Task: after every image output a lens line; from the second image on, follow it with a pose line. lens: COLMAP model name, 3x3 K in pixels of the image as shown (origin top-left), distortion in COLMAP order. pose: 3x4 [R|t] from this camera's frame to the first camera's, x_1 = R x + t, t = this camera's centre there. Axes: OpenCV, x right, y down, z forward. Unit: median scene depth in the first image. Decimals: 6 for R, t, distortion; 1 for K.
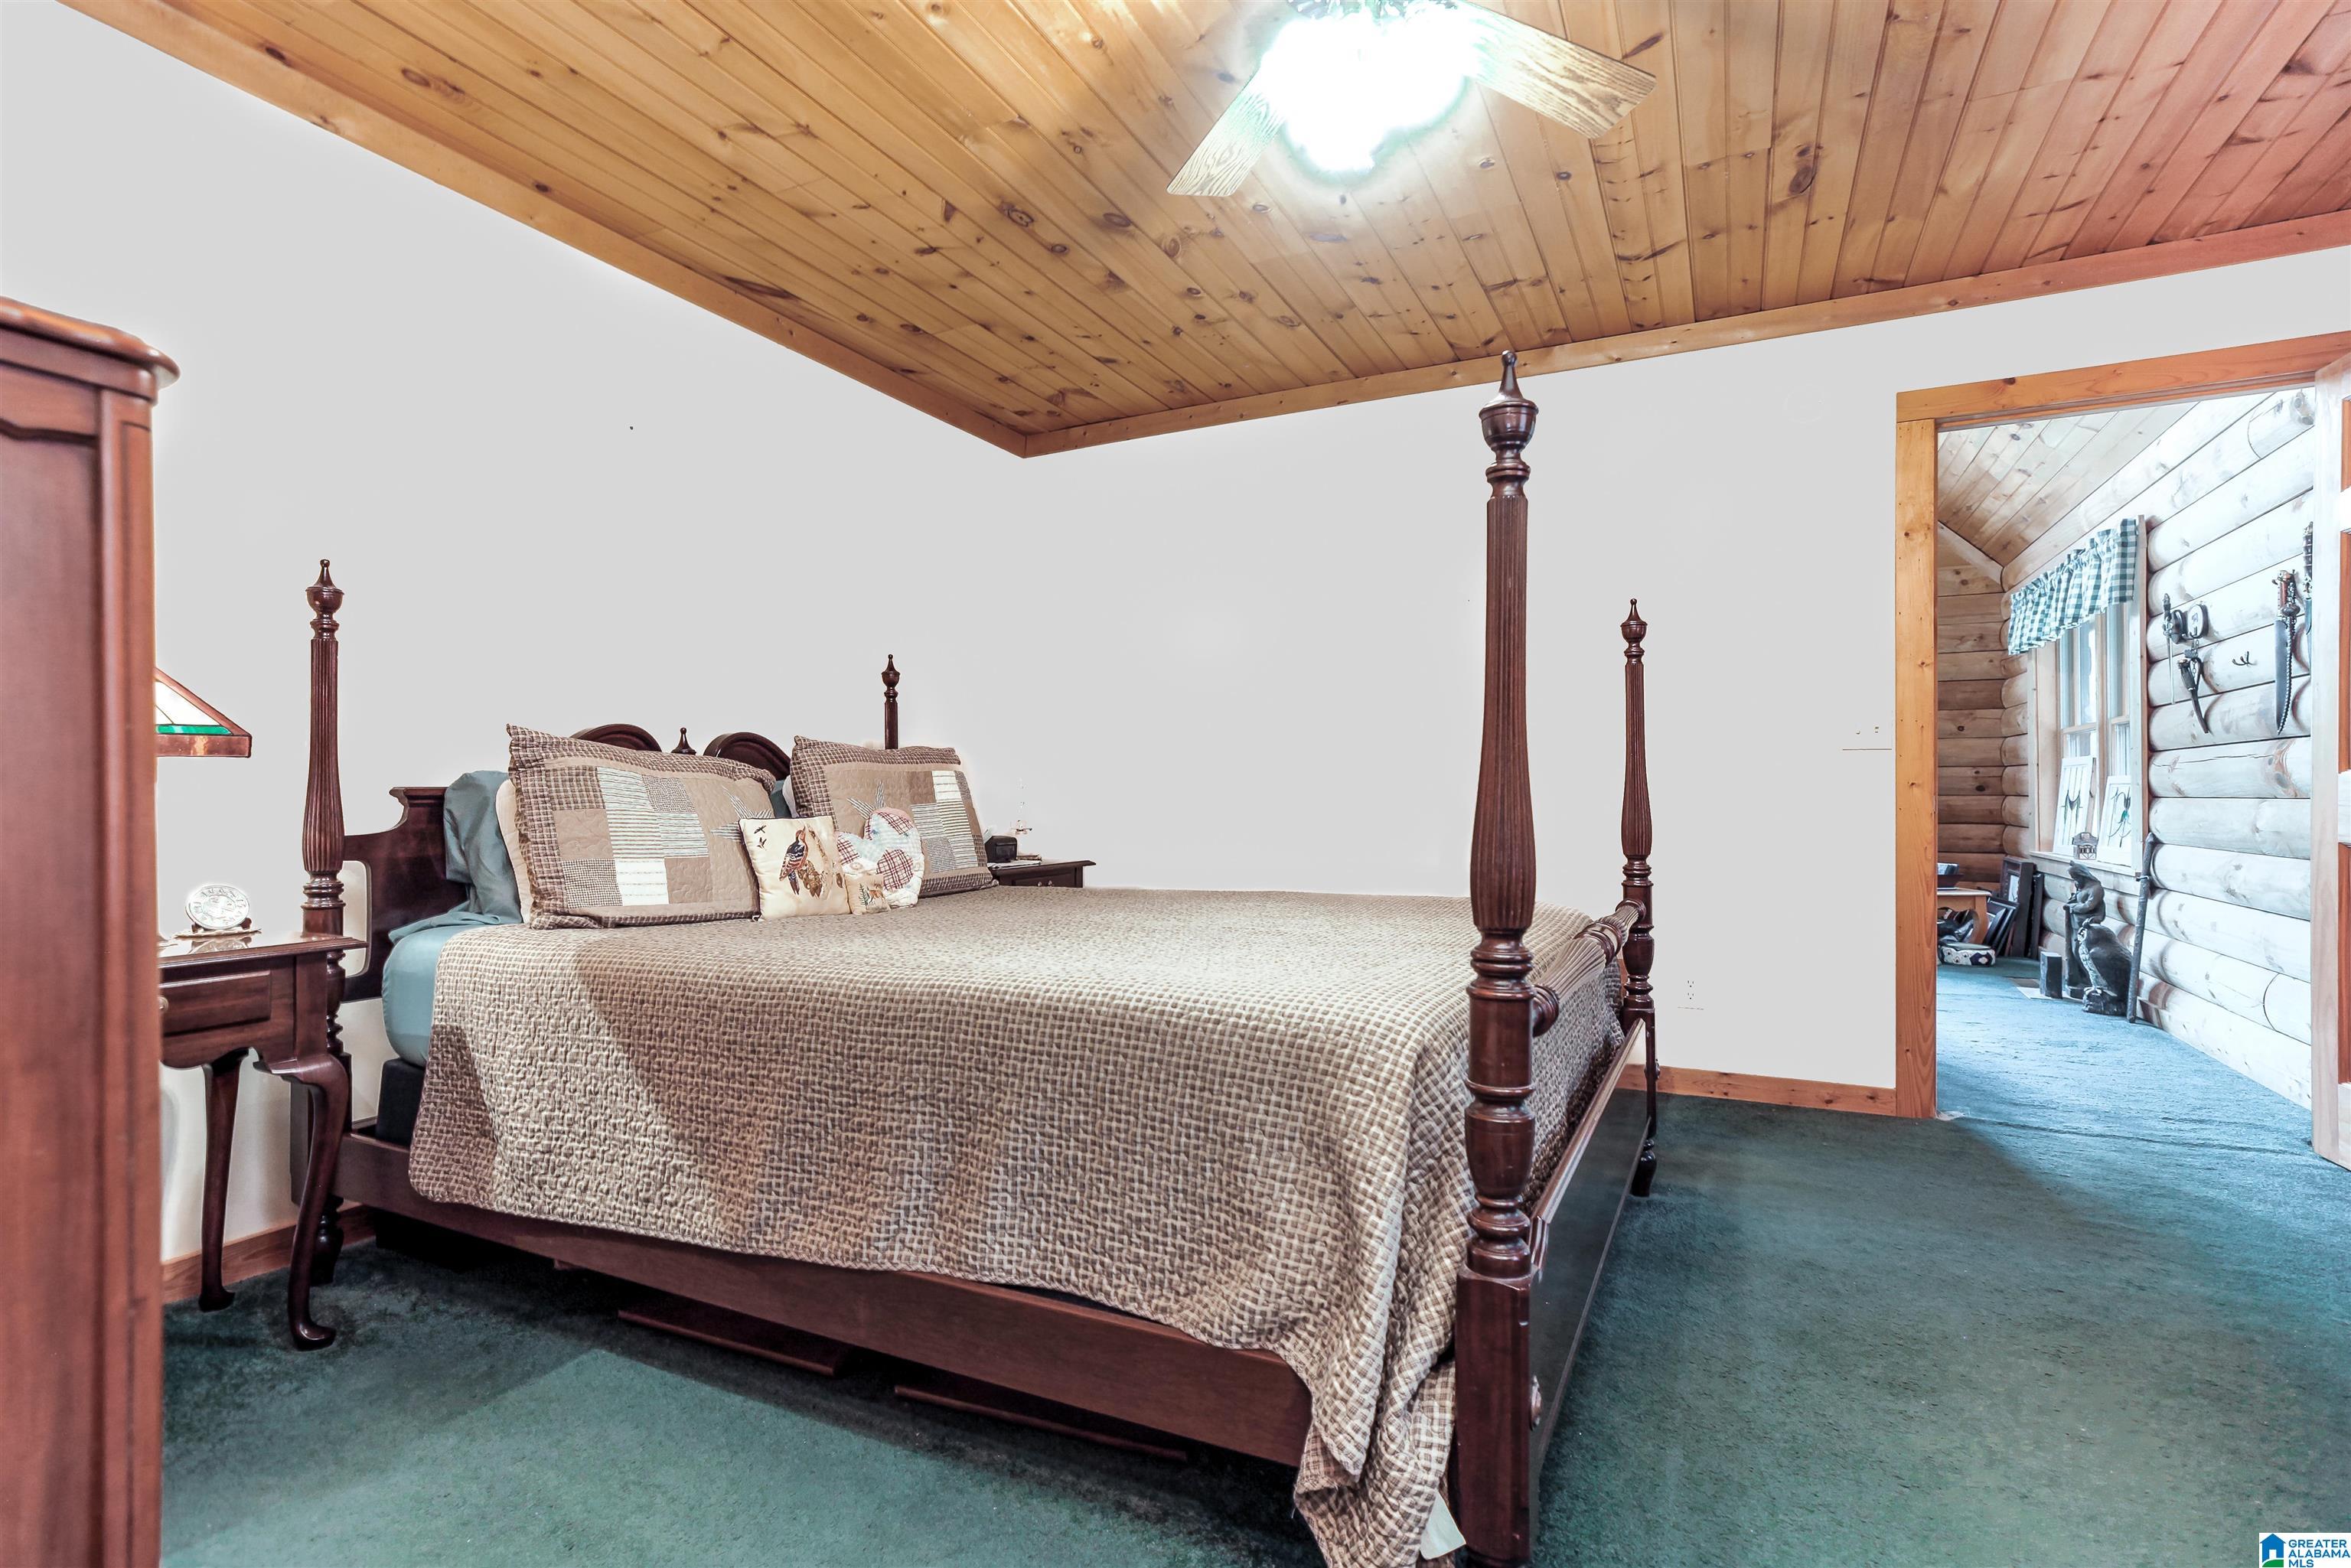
lens RADIAL K [[1089.7, 0, 1163.9], [0, 1089.7, 792.5], [0, 0, 1]] dist [-0.004657, -0.000019]
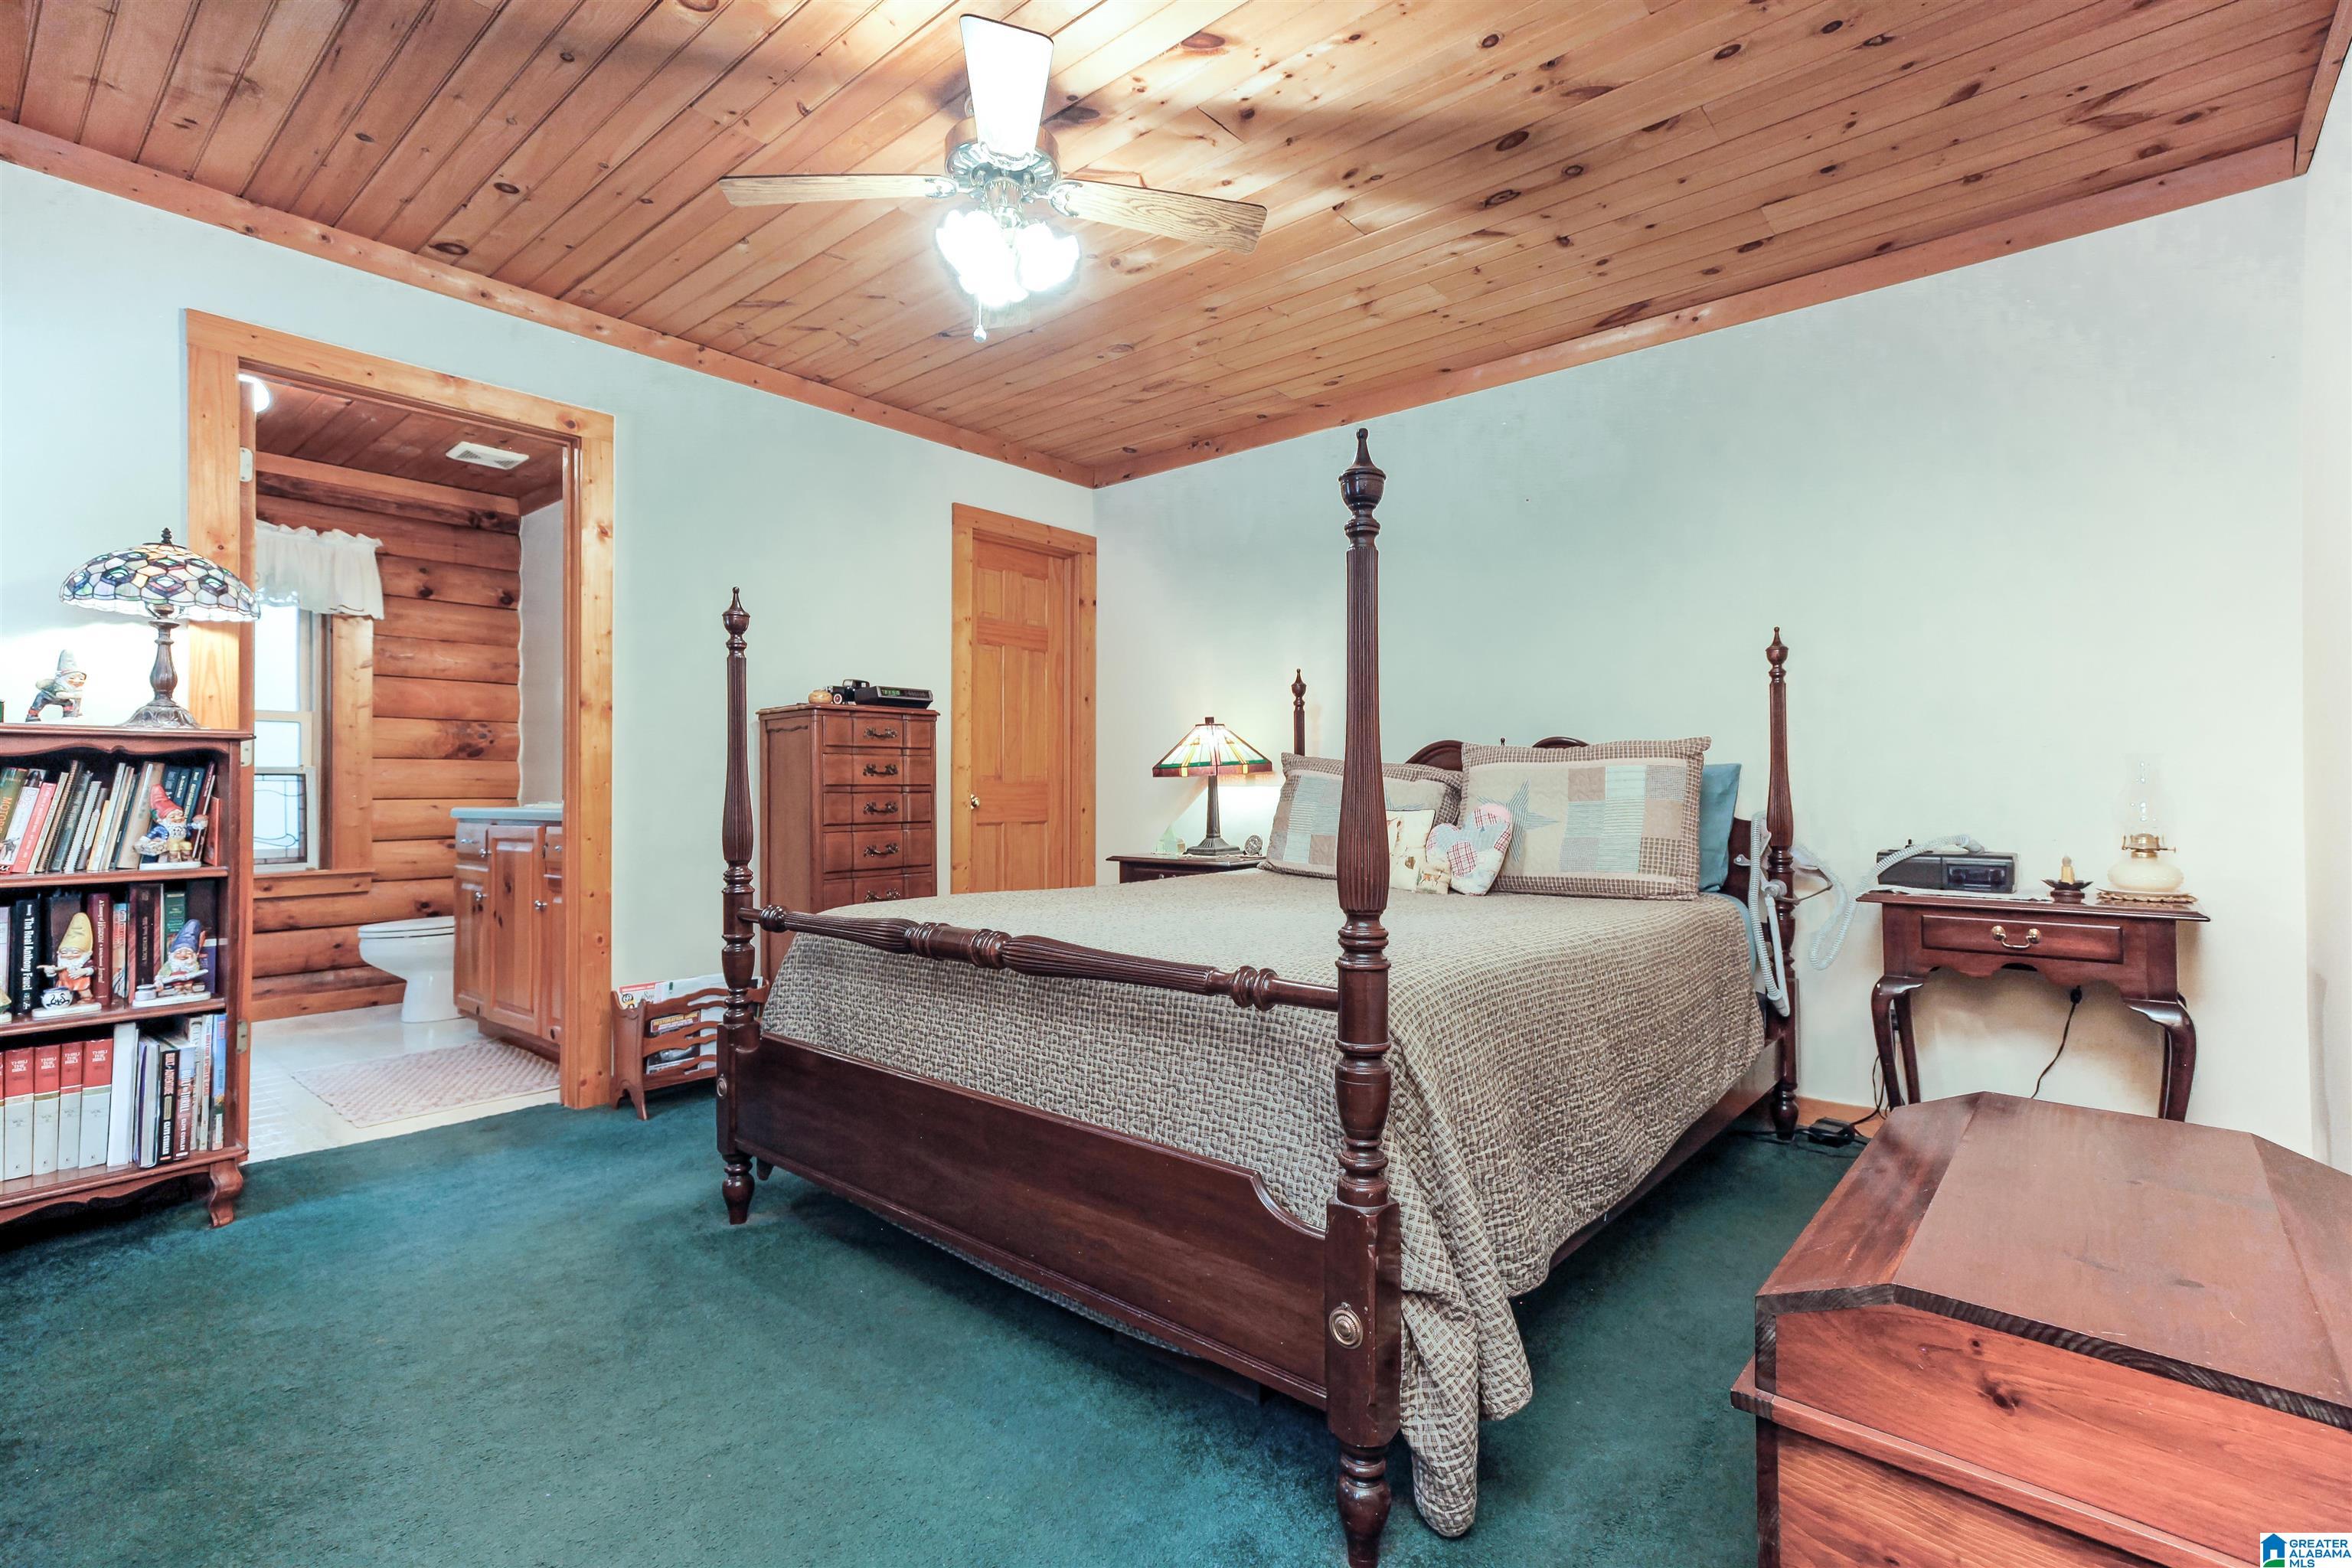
lens RADIAL K [[1090.2, 0, 1164.4], [0, 1090.2, 792.5], [0, 0, 1]] dist [-0.004657, -0.000019]
pose [[-0.245328, -0.003238, -0.969435, 0.882409], [0.001795, 0.999991, -0.003795, 0.005386], [0.969438, -0.002671, -0.245320, 0.948627]]
